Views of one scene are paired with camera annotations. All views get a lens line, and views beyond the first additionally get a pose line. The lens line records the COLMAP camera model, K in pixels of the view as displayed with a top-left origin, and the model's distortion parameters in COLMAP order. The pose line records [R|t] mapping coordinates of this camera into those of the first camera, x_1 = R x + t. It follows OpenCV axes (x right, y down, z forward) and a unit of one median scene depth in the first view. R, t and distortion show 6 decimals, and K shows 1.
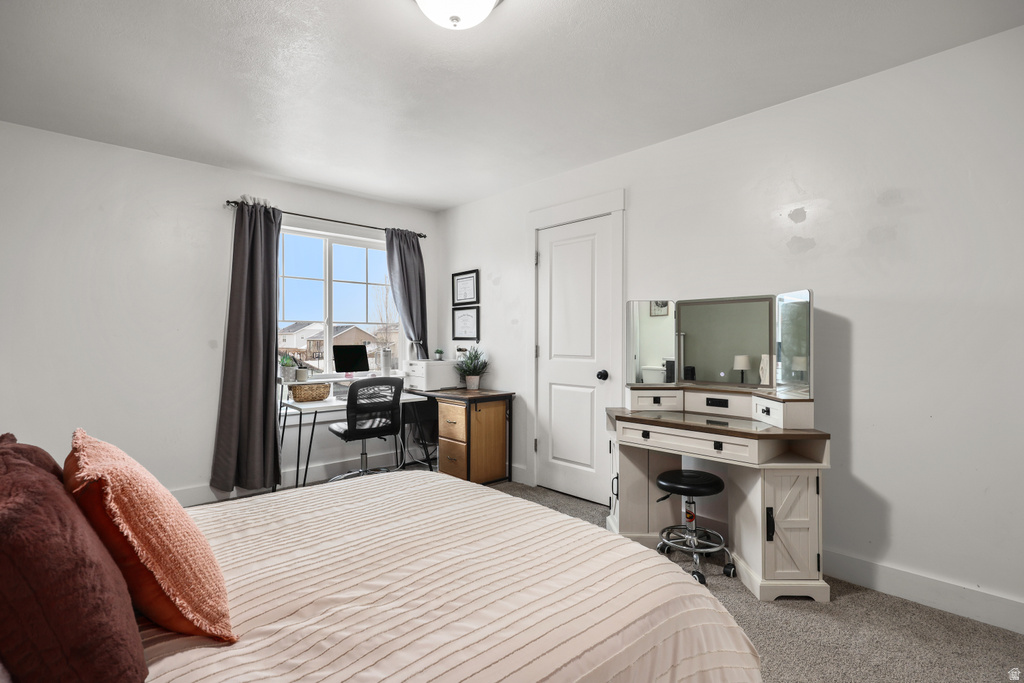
lens RADIAL K [[485.3, 0, 512.0], [0, 485.3, 341.5], [0, 0, 1]] dist [0.000944, 0.000084]
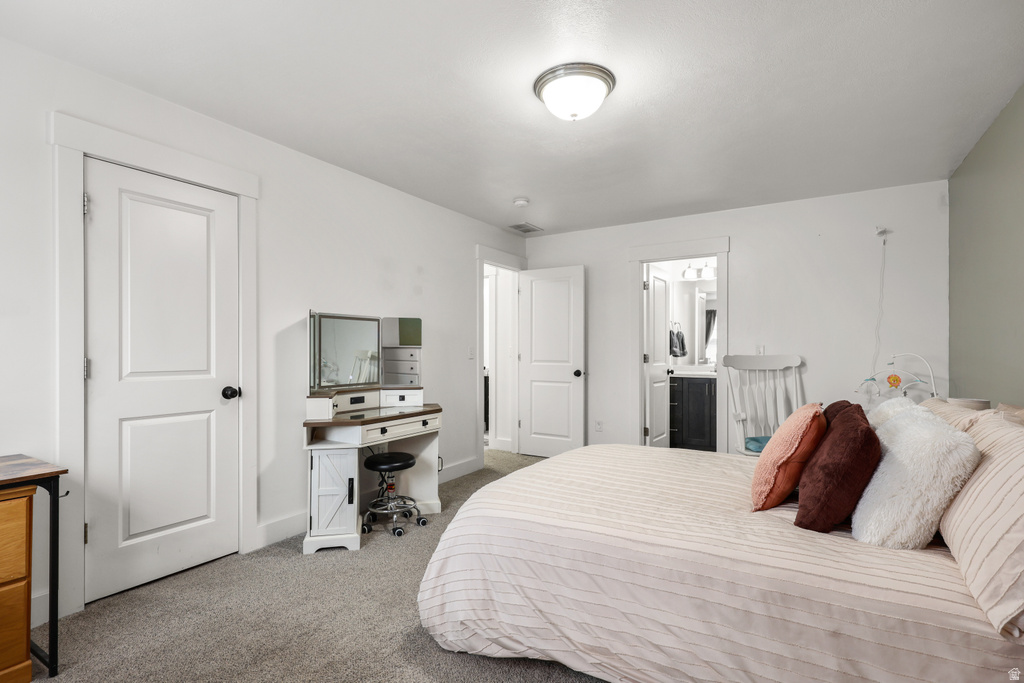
lens RADIAL K [[503.5, 0, 511.3], [0, 503.5, 350.9], [0, 0, 1]] dist [-0.000447, 0.000005]
pose [[-0.264610, -0.003418, 0.964350, -0.785992], [-0.000645, 0.999994, 0.003367, -0.003102], [-0.964355, 0.000269, -0.264610, 0.829096]]
